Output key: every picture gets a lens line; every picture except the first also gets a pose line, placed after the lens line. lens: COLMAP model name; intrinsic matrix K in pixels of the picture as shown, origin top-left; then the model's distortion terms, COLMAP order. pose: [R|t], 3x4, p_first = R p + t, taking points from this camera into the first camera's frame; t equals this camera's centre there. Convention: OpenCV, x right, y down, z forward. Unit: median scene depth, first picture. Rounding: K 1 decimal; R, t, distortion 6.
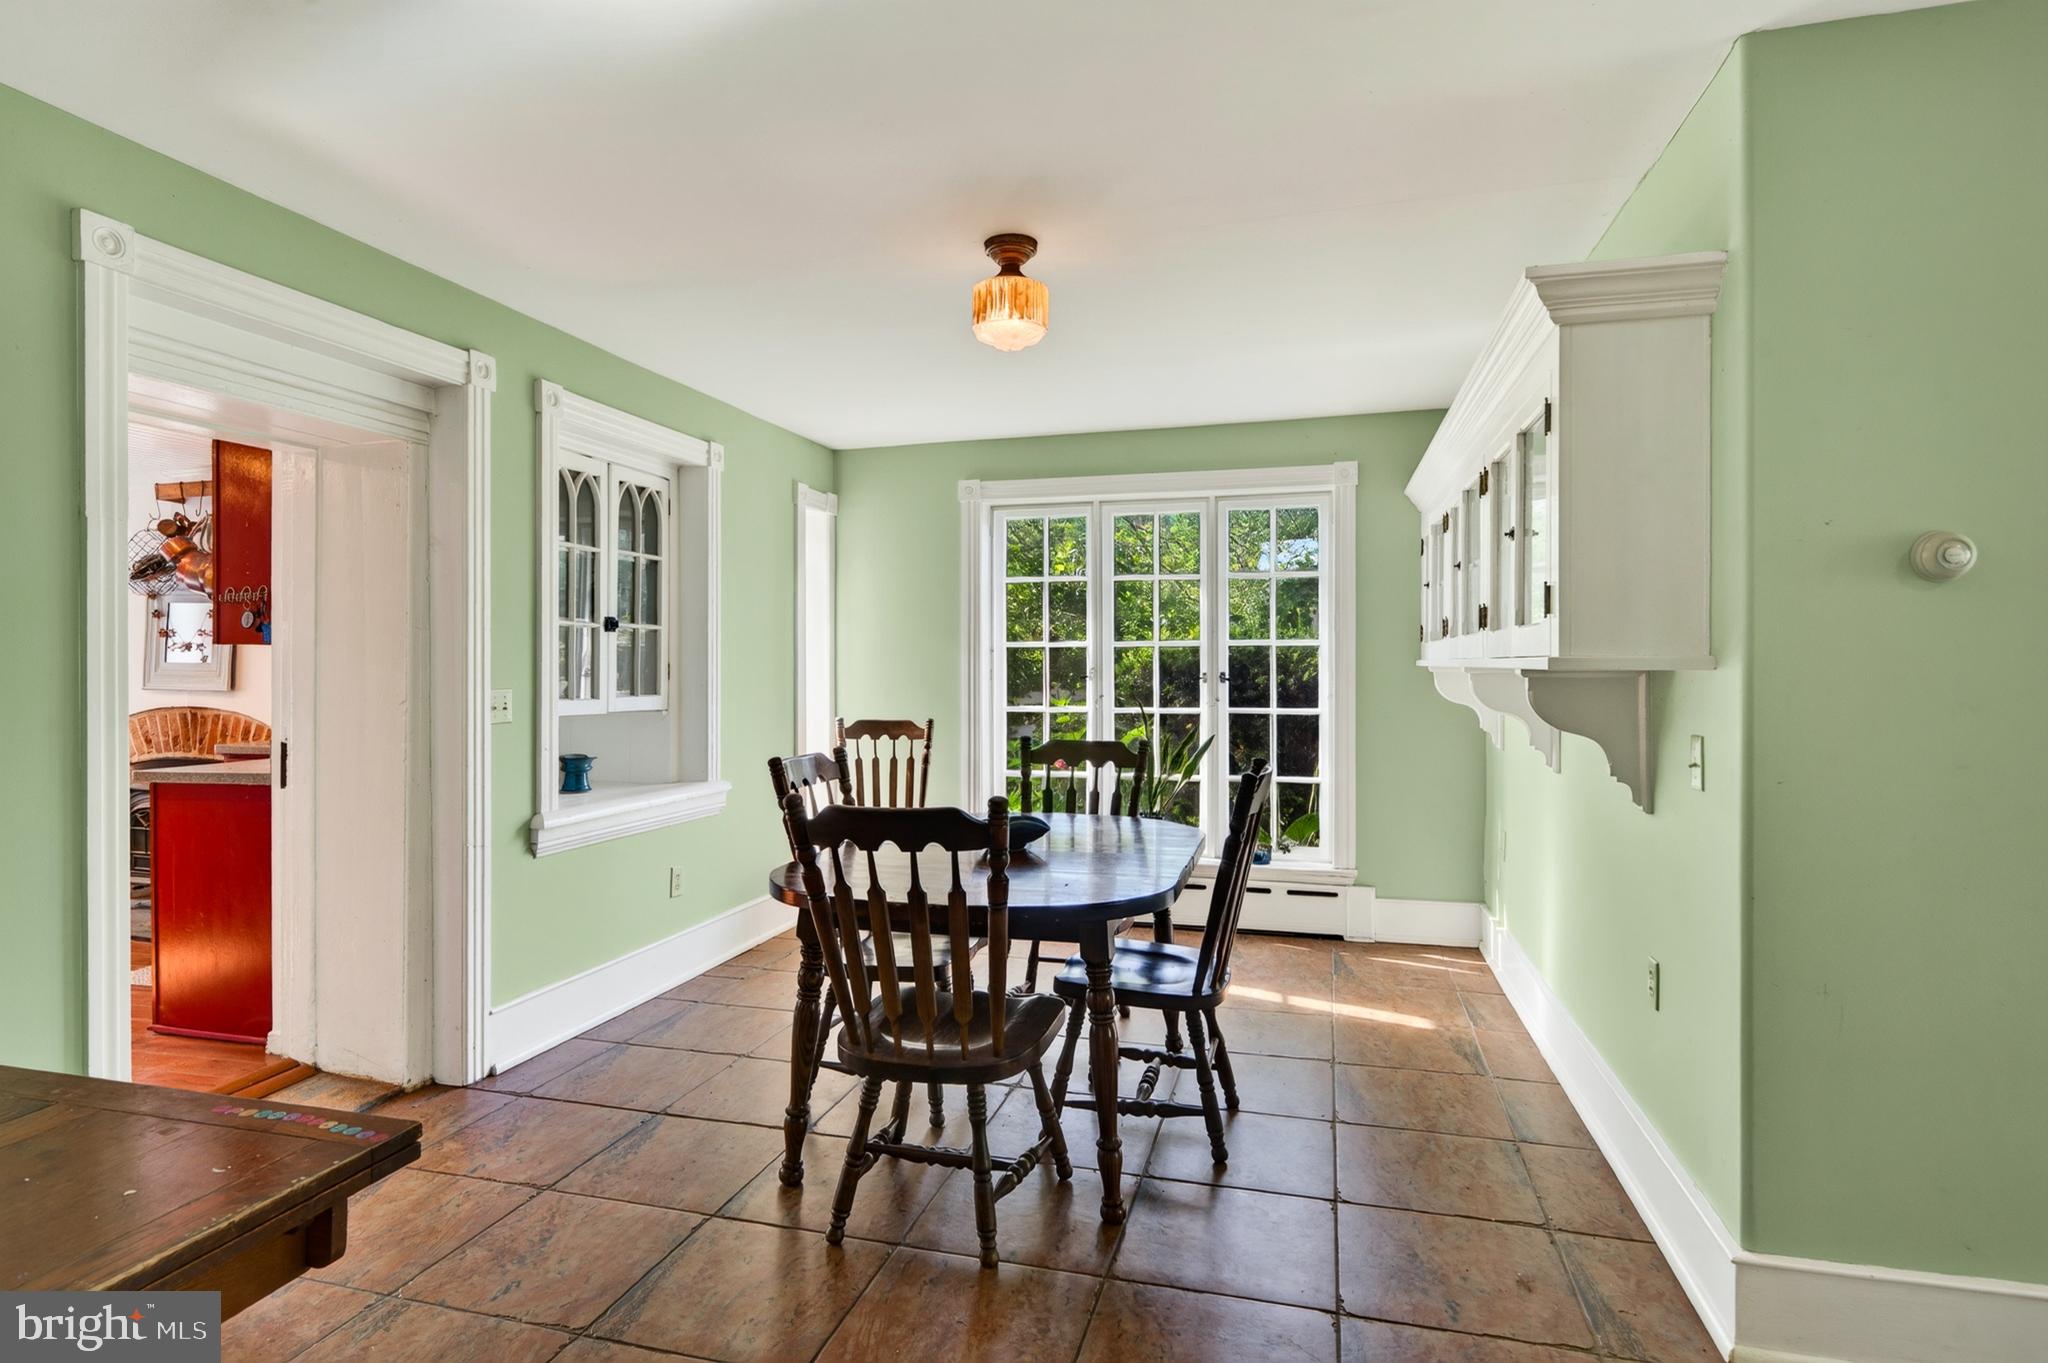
lens RADIAL K [[1110.0, 0, 1001.1], [0, 1110.0, 651.9], [0, 0, 1]] dist [-0.001673, 0.000413]
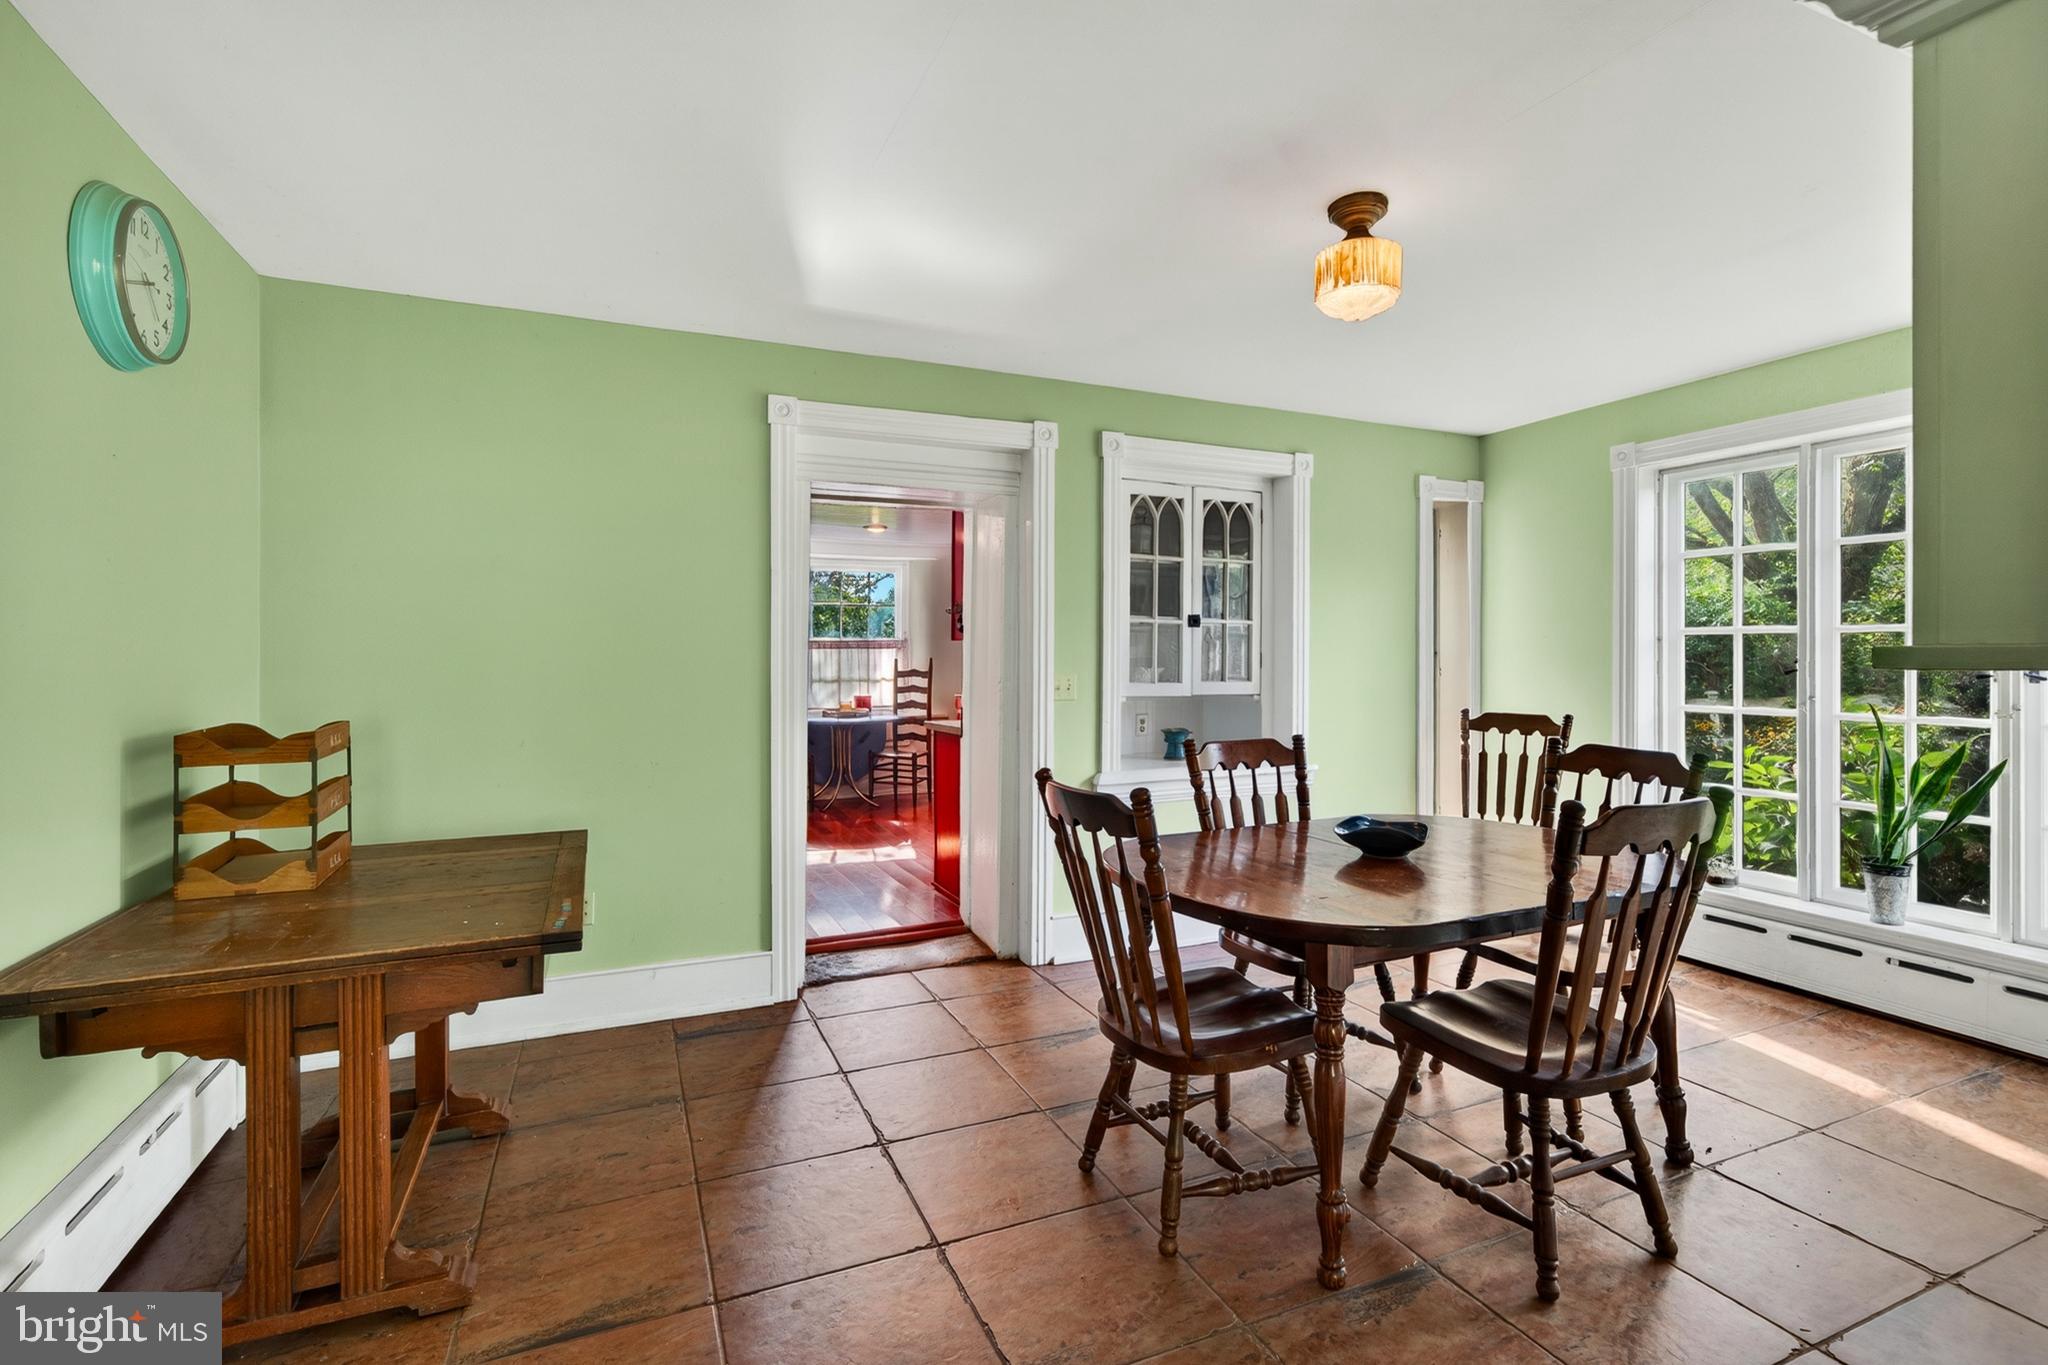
lens RADIAL K [[963.8, 0, 1023.5], [0, 963.8, 639.3], [0, 0, 1]] dist [-0.002767, -0.000151]
pose [[0.630077, -0.009790, -0.776471, 0.338410], [0.007868, 0.999950, -0.006223, -0.000062], [0.776493, -0.002188, 0.630122, 0.200364]]
